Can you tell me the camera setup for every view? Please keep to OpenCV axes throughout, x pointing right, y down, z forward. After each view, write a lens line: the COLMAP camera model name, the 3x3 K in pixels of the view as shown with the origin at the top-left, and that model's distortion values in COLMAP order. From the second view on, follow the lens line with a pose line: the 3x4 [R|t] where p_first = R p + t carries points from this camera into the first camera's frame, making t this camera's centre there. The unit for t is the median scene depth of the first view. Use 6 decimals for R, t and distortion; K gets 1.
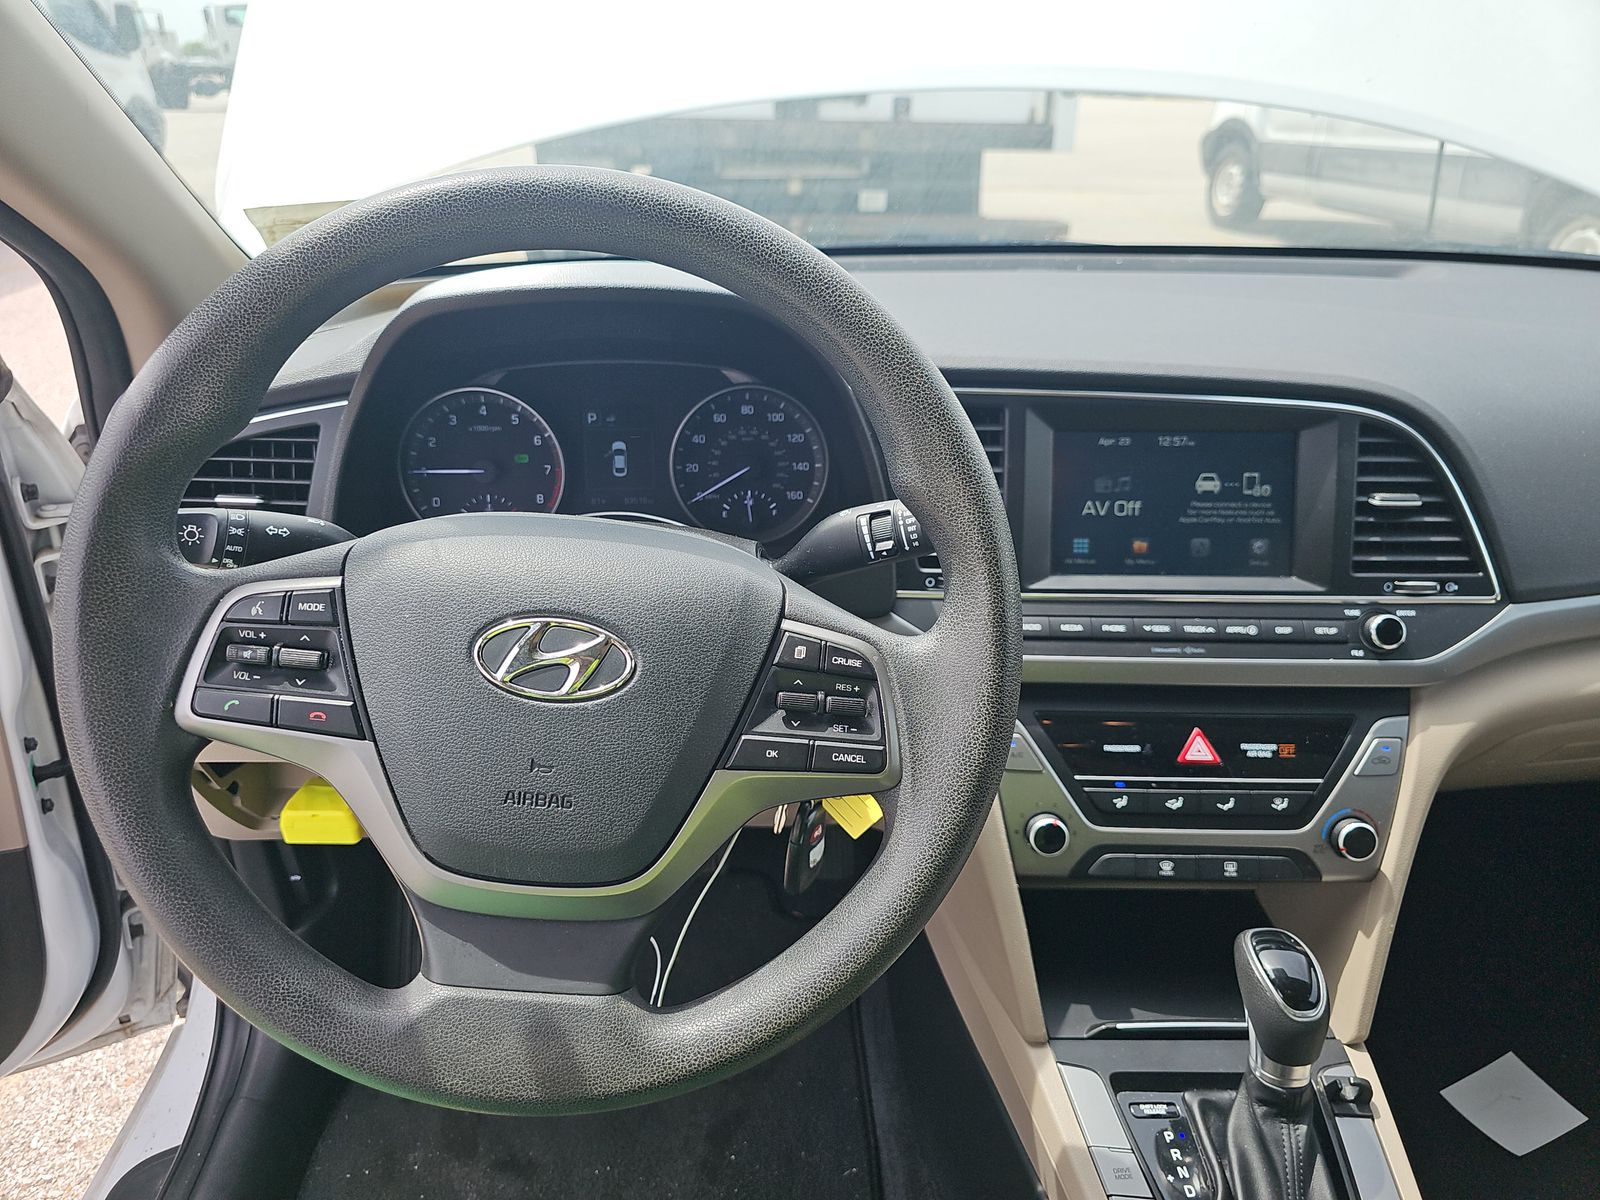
lens RADIAL K [[1072.8, 0, 800.0], [0, 1072.8, 600.0], [0, 0, 1]] dist [0.014511, -0.023825]
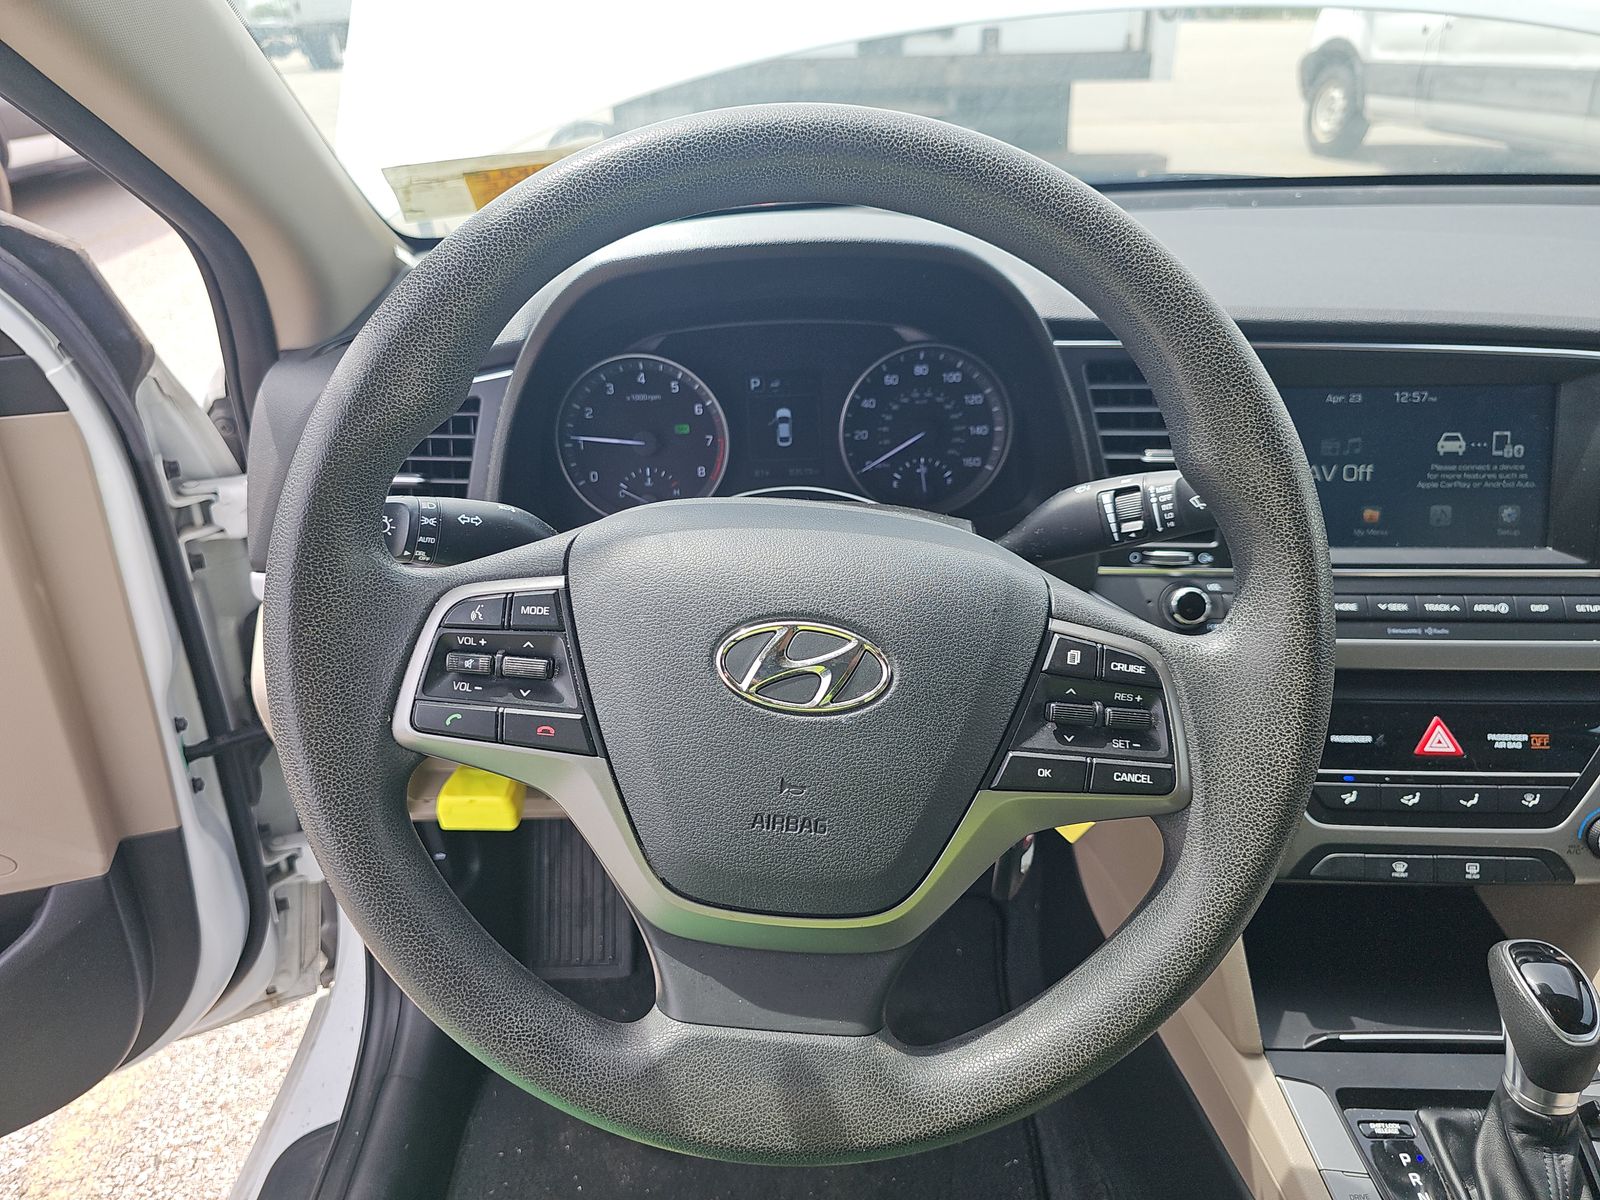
lens RADIAL K [[1072.8, 0, 800.0], [0, 1072.8, 600.0], [0, 0, 1]] dist [0.014511, -0.023825]
pose [[0.997903, -0.007501, -0.064291, -0.106312], [0.010426, 0.998920, 0.045288, -0.025261], [0.063882, -0.045863, 0.996903, 0.069101]]
